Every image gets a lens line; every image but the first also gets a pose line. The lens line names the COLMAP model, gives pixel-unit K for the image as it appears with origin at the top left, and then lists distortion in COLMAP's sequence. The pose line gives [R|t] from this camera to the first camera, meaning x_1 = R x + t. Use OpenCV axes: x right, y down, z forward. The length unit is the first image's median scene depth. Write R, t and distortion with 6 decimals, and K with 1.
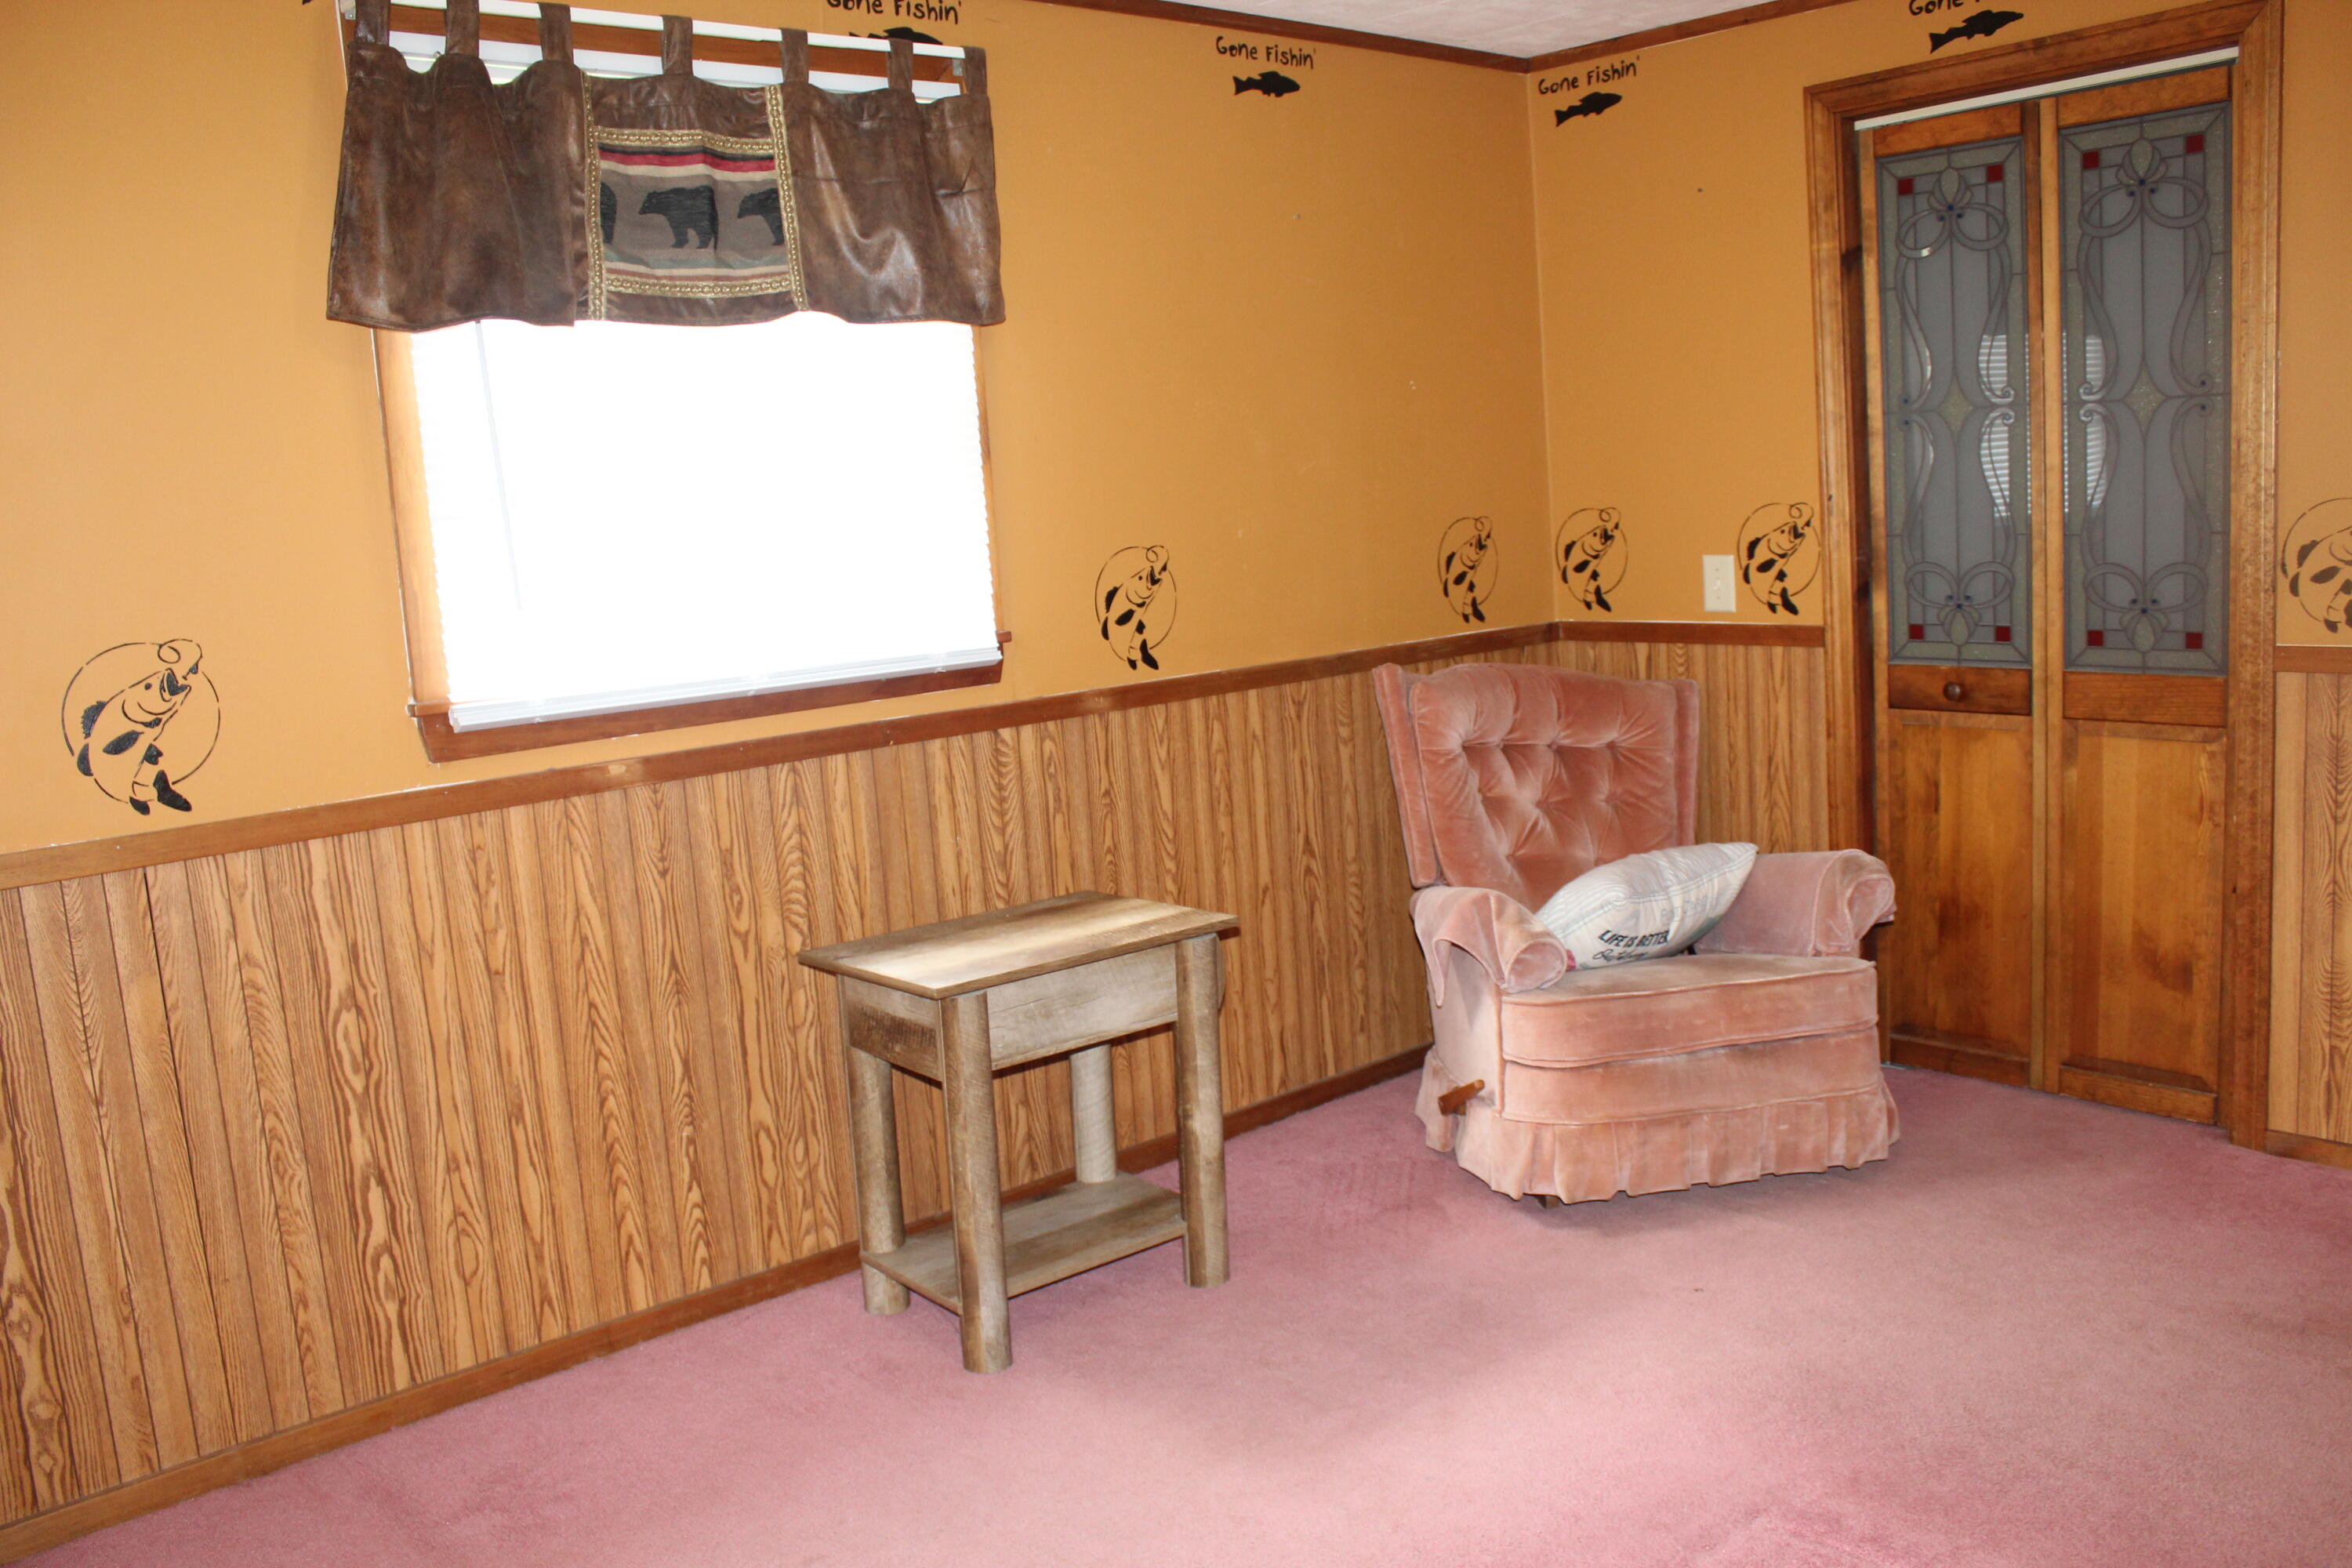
lens RADIAL K [[1951.5, 0, 1173.1], [0, 1951.5, 782.3], [0, 0, 1]] dist [-0.149785, 0.124511]
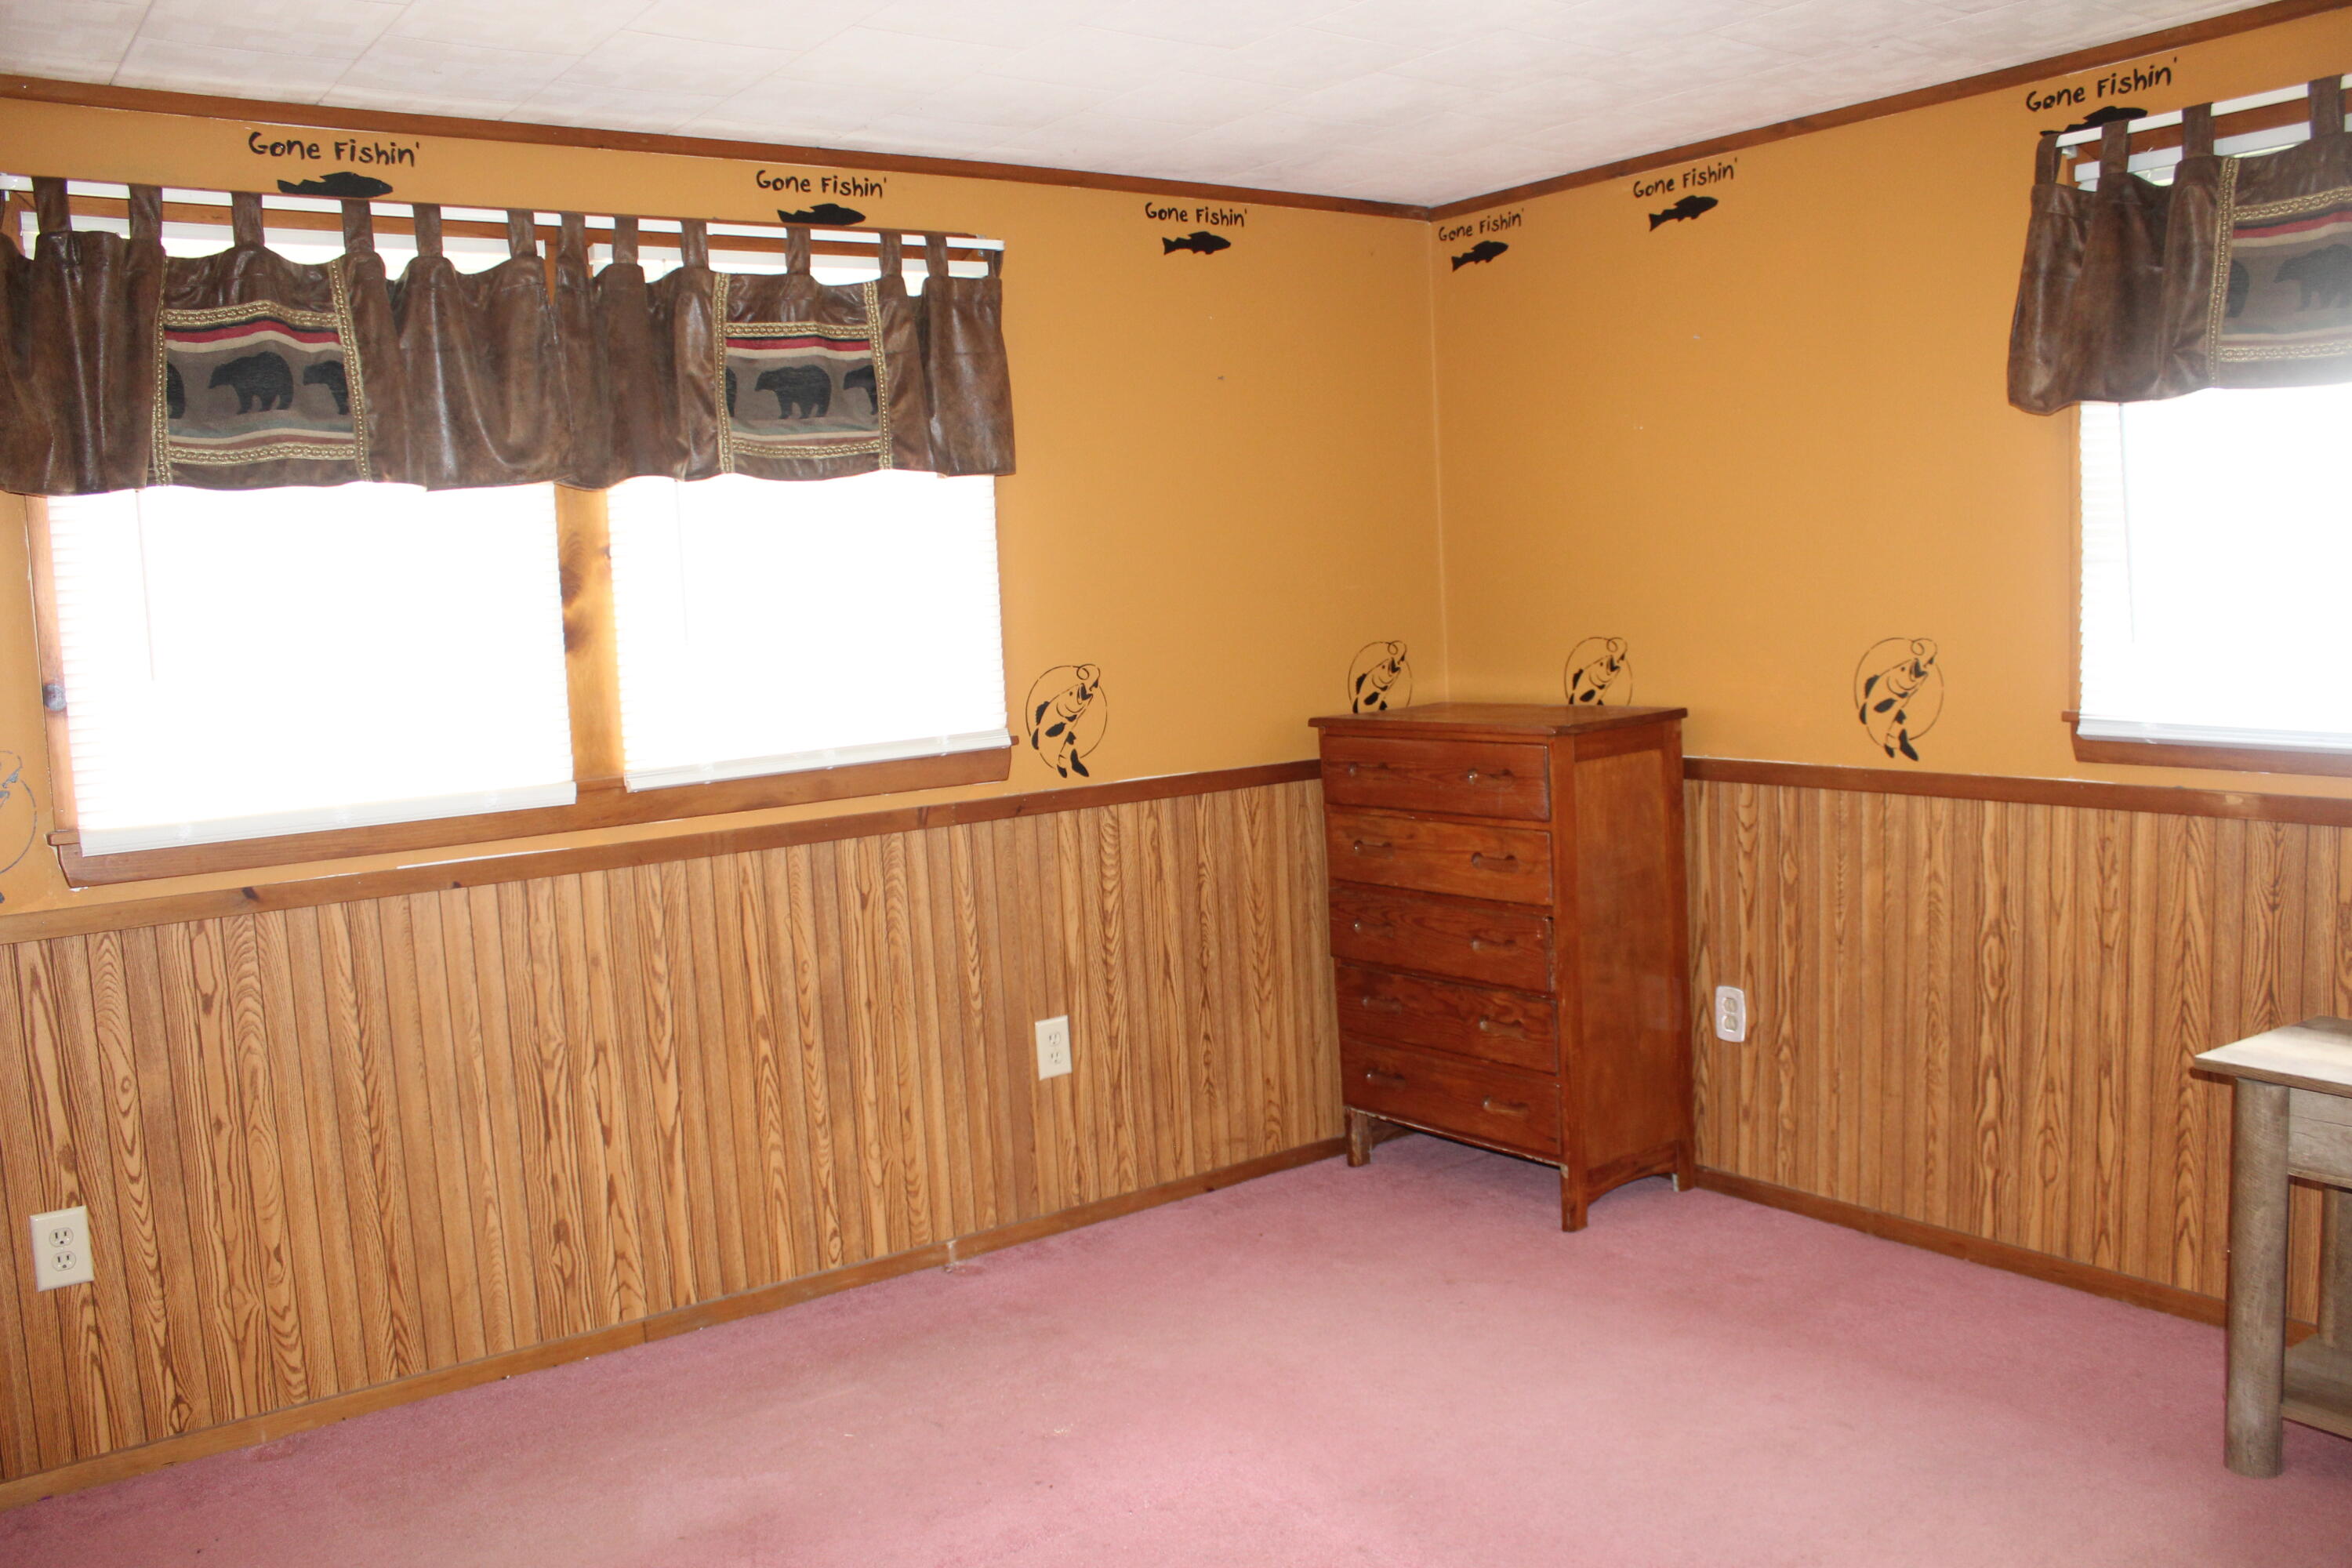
lens RADIAL K [[1951.5, 0, 1171.0], [0, 1951.5, 792.3], [0, 0, 1]] dist [-0.149785, 0.124511]
pose [[-0.079588, 0.176392, -0.981097, 0.826127], [-0.102739, 0.977526, 0.184085, -0.149715], [0.991519, 0.115448, -0.059677, 0.489058]]
